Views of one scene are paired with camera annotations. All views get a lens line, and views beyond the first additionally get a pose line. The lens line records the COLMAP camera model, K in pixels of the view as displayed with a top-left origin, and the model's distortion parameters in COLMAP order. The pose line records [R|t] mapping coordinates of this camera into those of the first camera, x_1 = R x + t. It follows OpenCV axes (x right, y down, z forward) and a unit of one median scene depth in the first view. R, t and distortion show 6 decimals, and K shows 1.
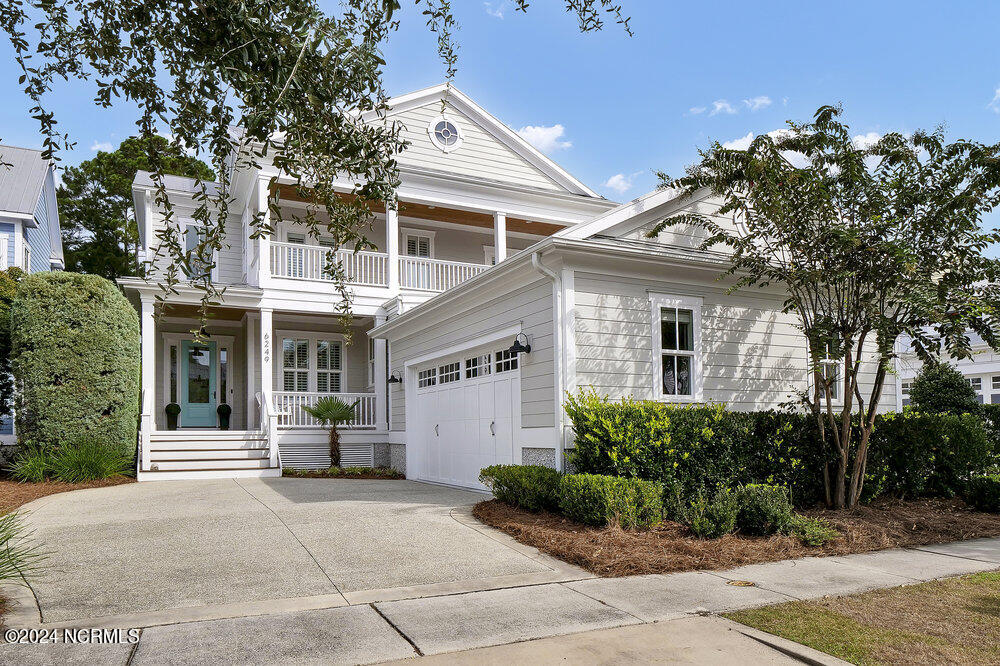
lens RADIAL K [[690.0, 0, 518.8], [0, 690.0, 420.0], [0, 0, 1]] dist [-0.002710, -0.002672]
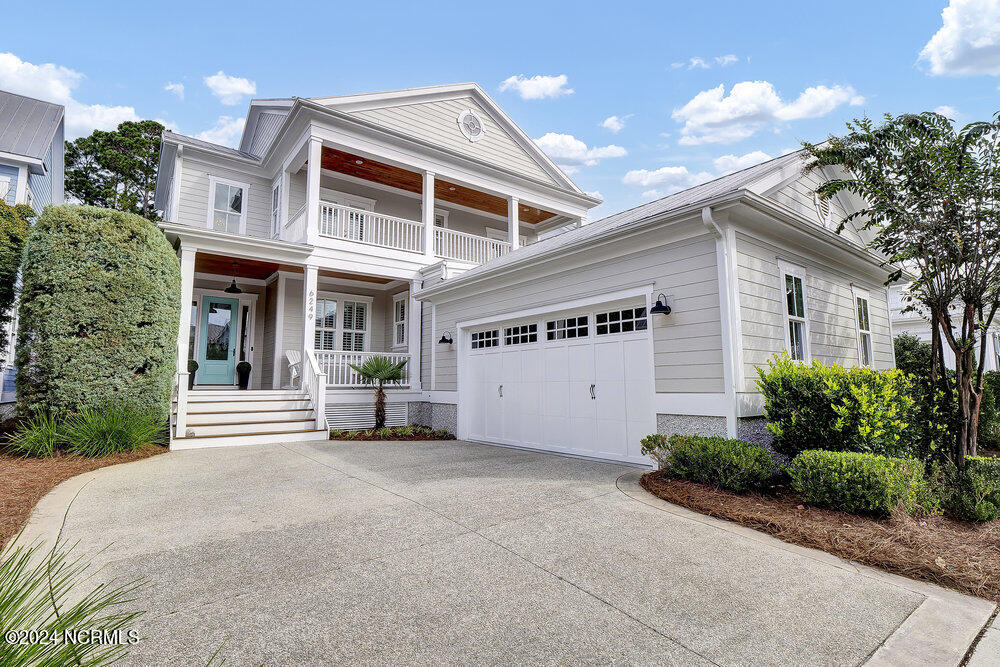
lens RADIAL K [[491.6, 0, 502.4], [0, 491.6, 326.8], [0, 0, 1]] dist [-0.015204, -0.000092]
pose [[0.978188, 0.027719, 0.205861, -0.268948], [-0.007652, 0.995192, -0.097642, -0.008711], [-0.207578, 0.093937, 0.973698, 0.295621]]
